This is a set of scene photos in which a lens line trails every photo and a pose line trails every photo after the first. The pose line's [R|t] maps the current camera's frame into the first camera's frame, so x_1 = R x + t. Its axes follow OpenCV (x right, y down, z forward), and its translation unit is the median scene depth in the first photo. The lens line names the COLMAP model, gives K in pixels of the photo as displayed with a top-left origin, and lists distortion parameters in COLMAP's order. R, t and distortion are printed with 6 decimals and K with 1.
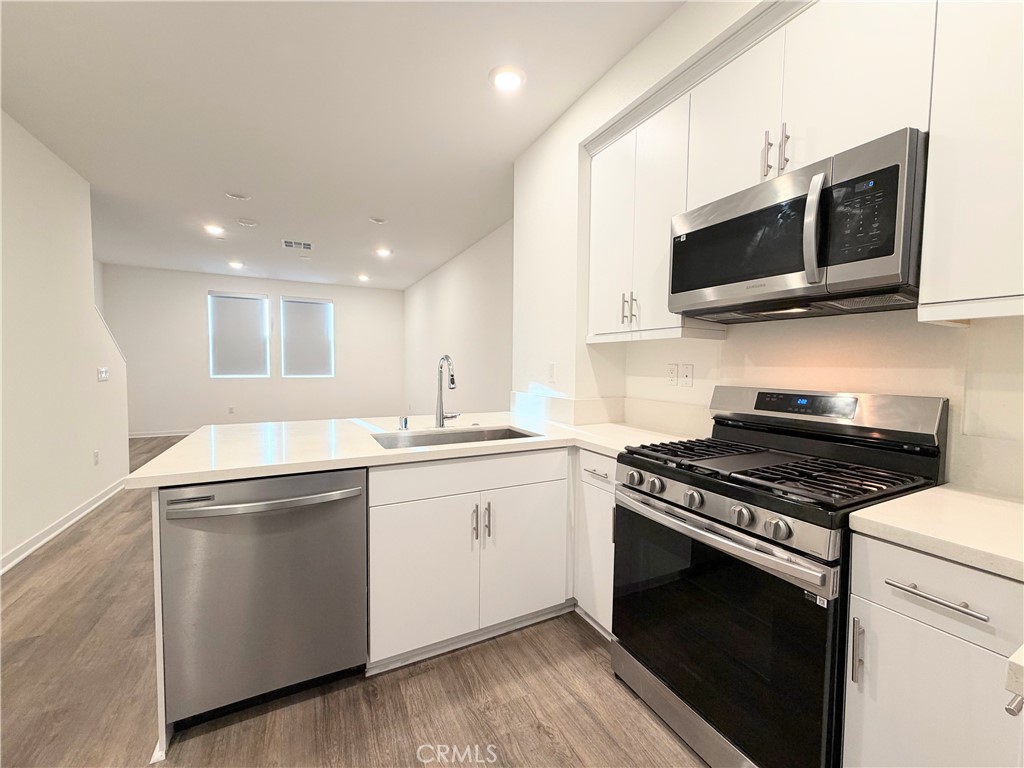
lens RADIAL K [[410.9, 0, 512.4], [0, 410.9, 383.9], [0, 0, 1]] dist [0.000533, -0.001128]
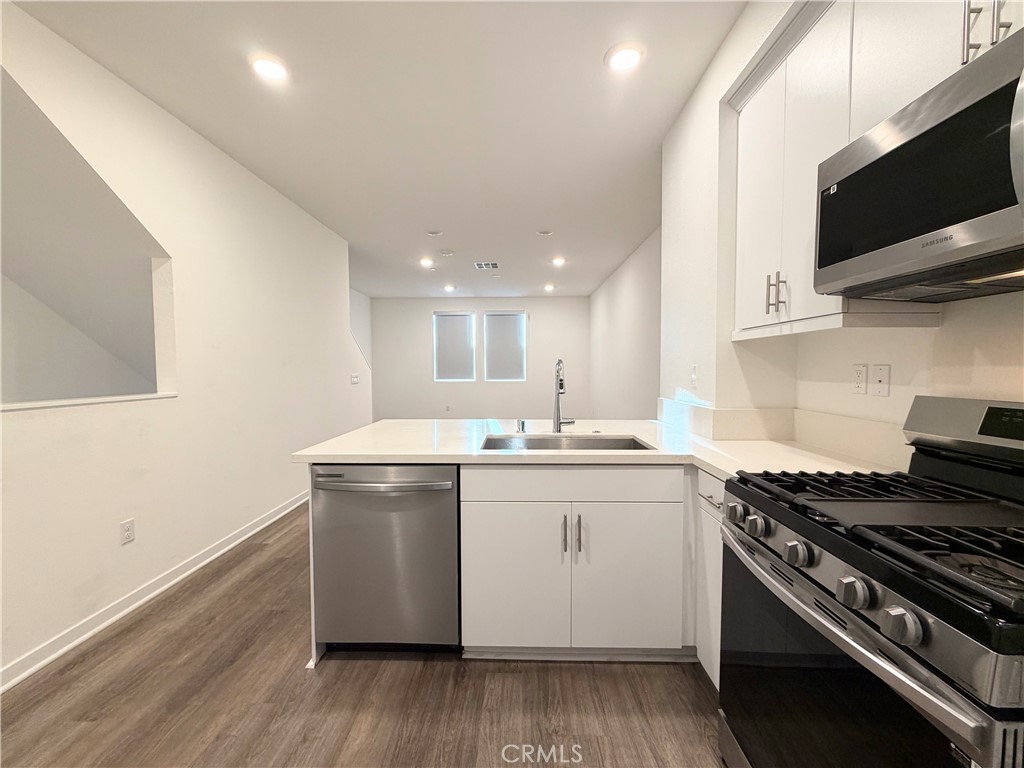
lens RADIAL K [[410.9, 0, 510.9], [0, 410.9, 384.6], [0, 0, 1]] dist [0.000533, -0.001128]
pose [[0.875316, 0.006339, -0.483509, 0.244978], [-0.010358, 0.999930, -0.005644, -0.003214], [0.483440, 0.009948, 0.875321, 0.093155]]
